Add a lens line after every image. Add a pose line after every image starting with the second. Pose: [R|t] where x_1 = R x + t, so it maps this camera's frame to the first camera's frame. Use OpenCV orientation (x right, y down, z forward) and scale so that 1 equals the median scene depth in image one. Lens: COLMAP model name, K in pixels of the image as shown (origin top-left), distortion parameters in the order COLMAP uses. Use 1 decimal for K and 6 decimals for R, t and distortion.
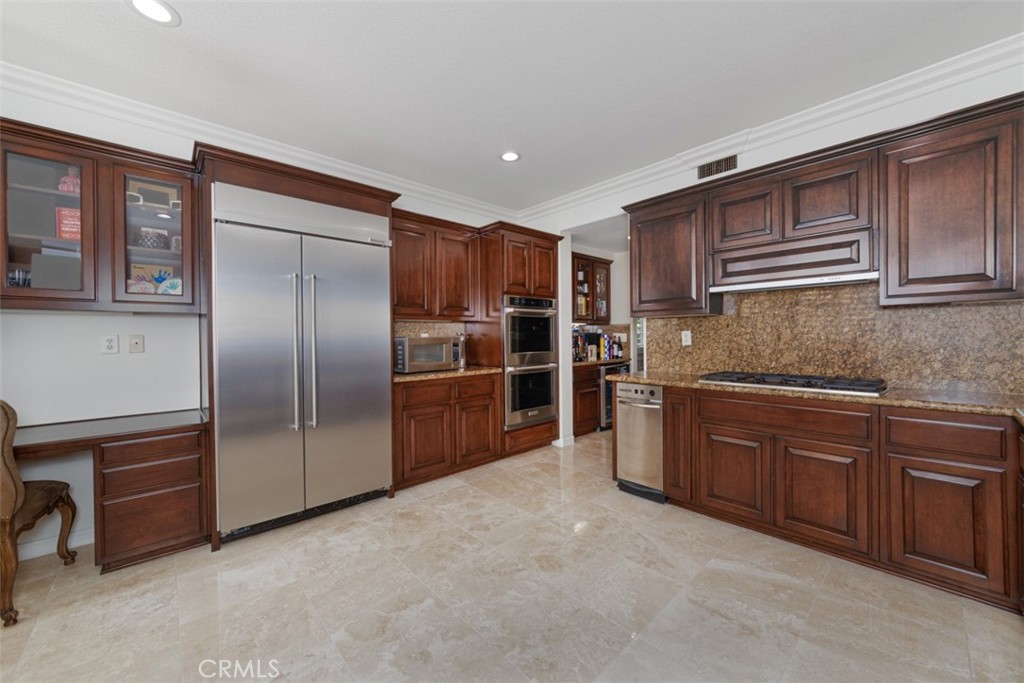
lens RADIAL K [[391.5, 0, 511.1], [0, 391.5, 339.1], [0, 0, 1]] dist [0.001274, 0.000169]
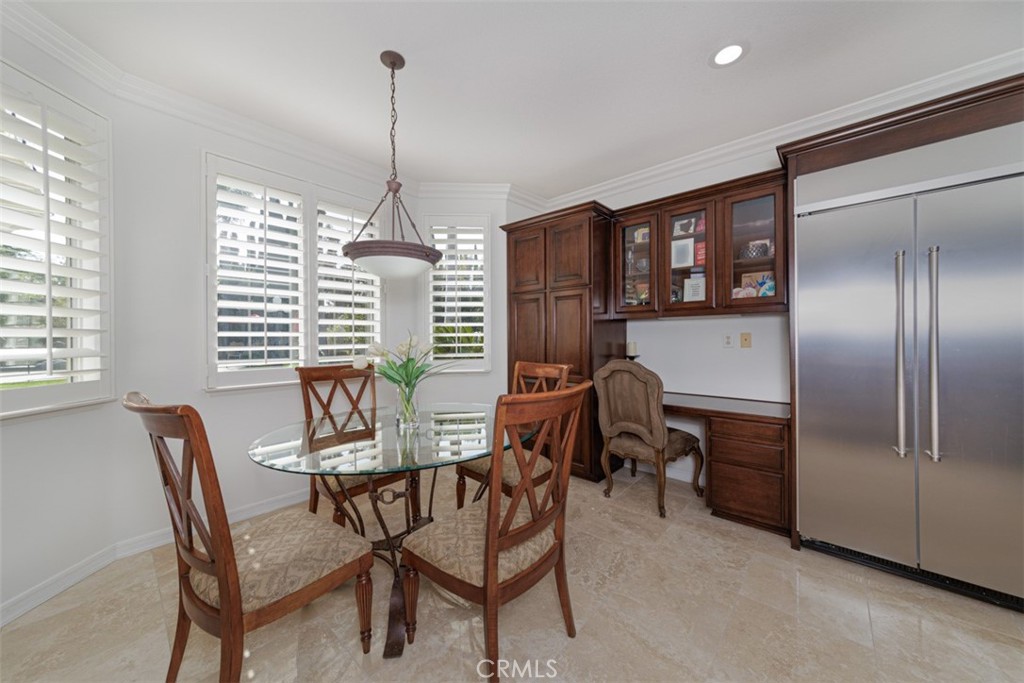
lens RADIAL K [[356.7, 0, 508.0], [0, 356.7, 339.6], [0, 0, 1]] dist [0.007500, 0.000031]
pose [[0.099292, 0.009242, -0.995015, 0.069722], [0.009179, 0.999906, 0.010203, -0.007952], [0.995016, -0.010147, 0.099198, 0.171120]]
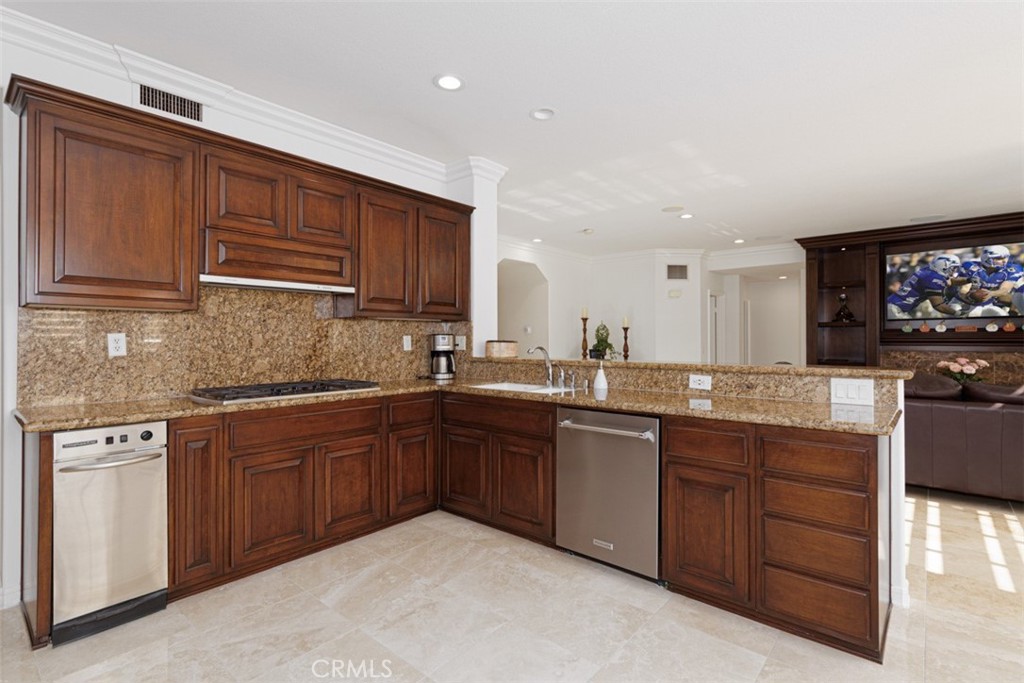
lens RADIAL K [[497.6, 0, 518.9], [0, 497.6, 337.8], [0, 0, 1]] dist [0.017710, -0.001069]
pose [[-0.125206, 0.012270, 0.992055, -0.579082], [0.009429, 0.999893, -0.011177, 0.001952], [-0.992086, 0.007955, -0.125309, 0.633586]]
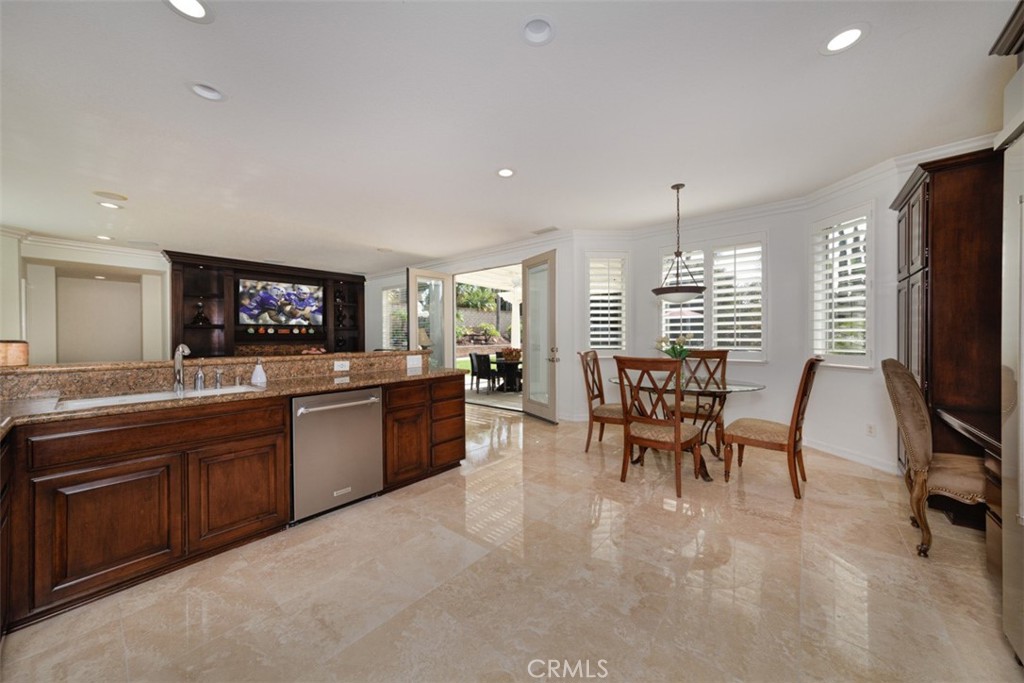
lens RADIAL K [[356.7, 0, 527.2], [0, 356.7, 331.7], [0, 0, 1]] dist [0.007500, 0.000031]
pose [[-0.984820, 0.006480, -0.173460, 0.136065], [0.007972, 0.999937, -0.007903, -0.008161], [0.173398, -0.009165, -0.984809, 1.436354]]
